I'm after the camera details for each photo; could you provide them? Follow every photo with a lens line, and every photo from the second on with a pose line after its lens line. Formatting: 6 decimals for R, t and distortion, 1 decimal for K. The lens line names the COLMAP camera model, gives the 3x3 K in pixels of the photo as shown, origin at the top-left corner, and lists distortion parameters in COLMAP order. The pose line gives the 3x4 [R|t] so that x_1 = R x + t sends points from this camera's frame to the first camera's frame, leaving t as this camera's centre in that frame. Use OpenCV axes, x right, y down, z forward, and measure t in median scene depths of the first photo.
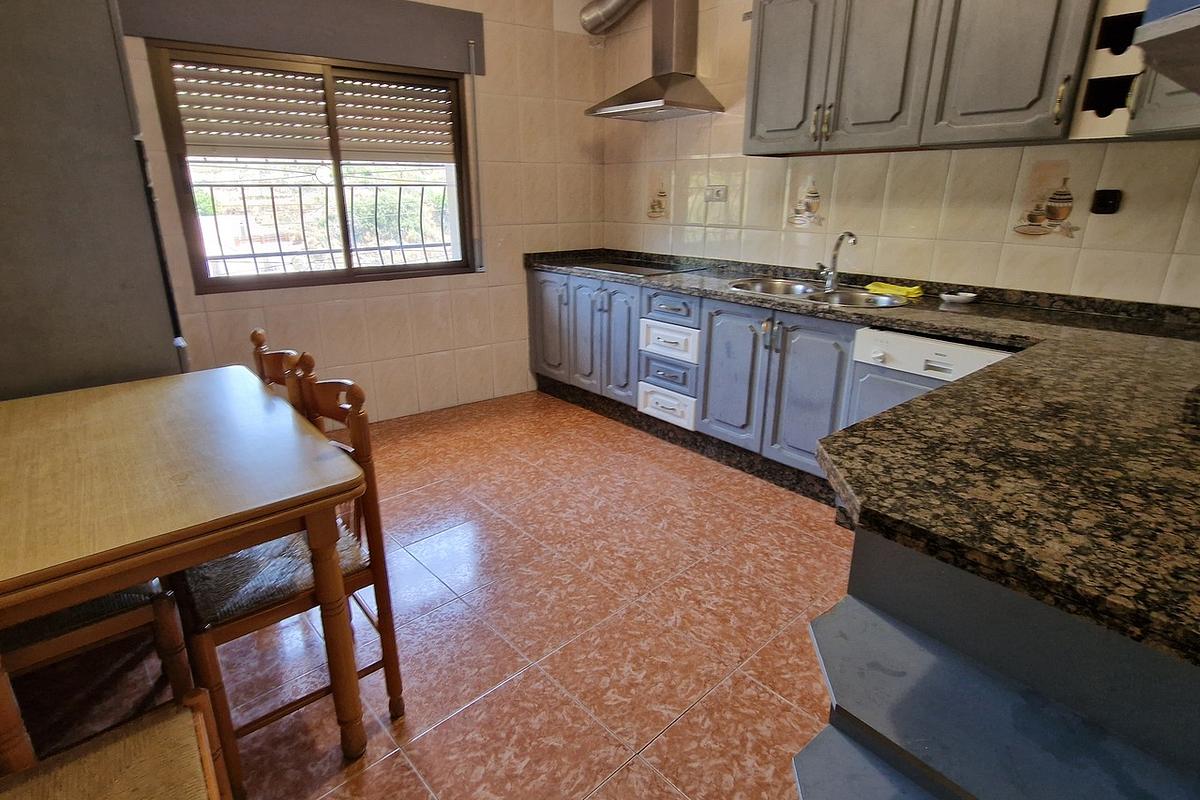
lens RADIAL K [[608.1, 0, 600.0], [0, 608.1, 400.0], [0, 0, 1]] dist [0.009333, -0.001014]
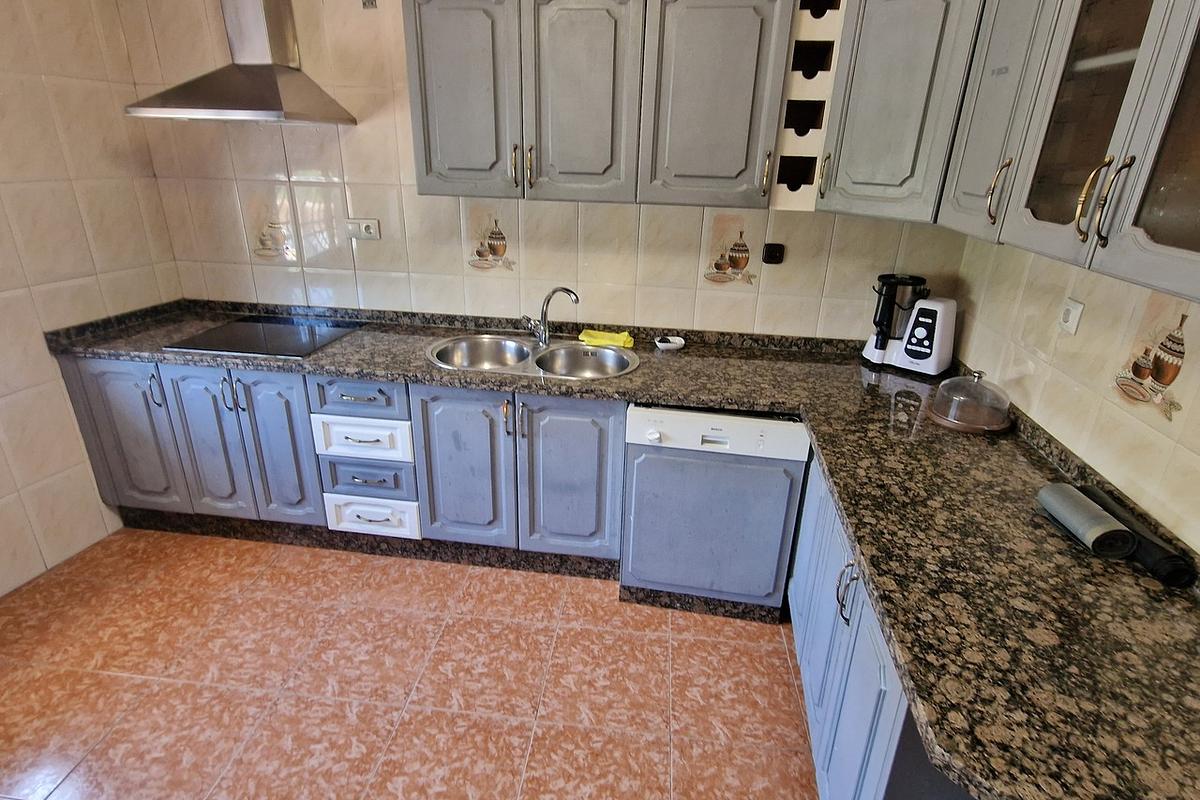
lens RADIAL K [[609.4, 0, 600.0], [0, 609.4, 400.0], [0, 0, 1]] dist [0.000061, -0.001482]
pose [[0.756259, -0.229188, 0.612818, -0.127876], [0.188042, 0.973259, 0.131933, -0.205879], [-0.626668, 0.015460, 0.779133, 0.251108]]
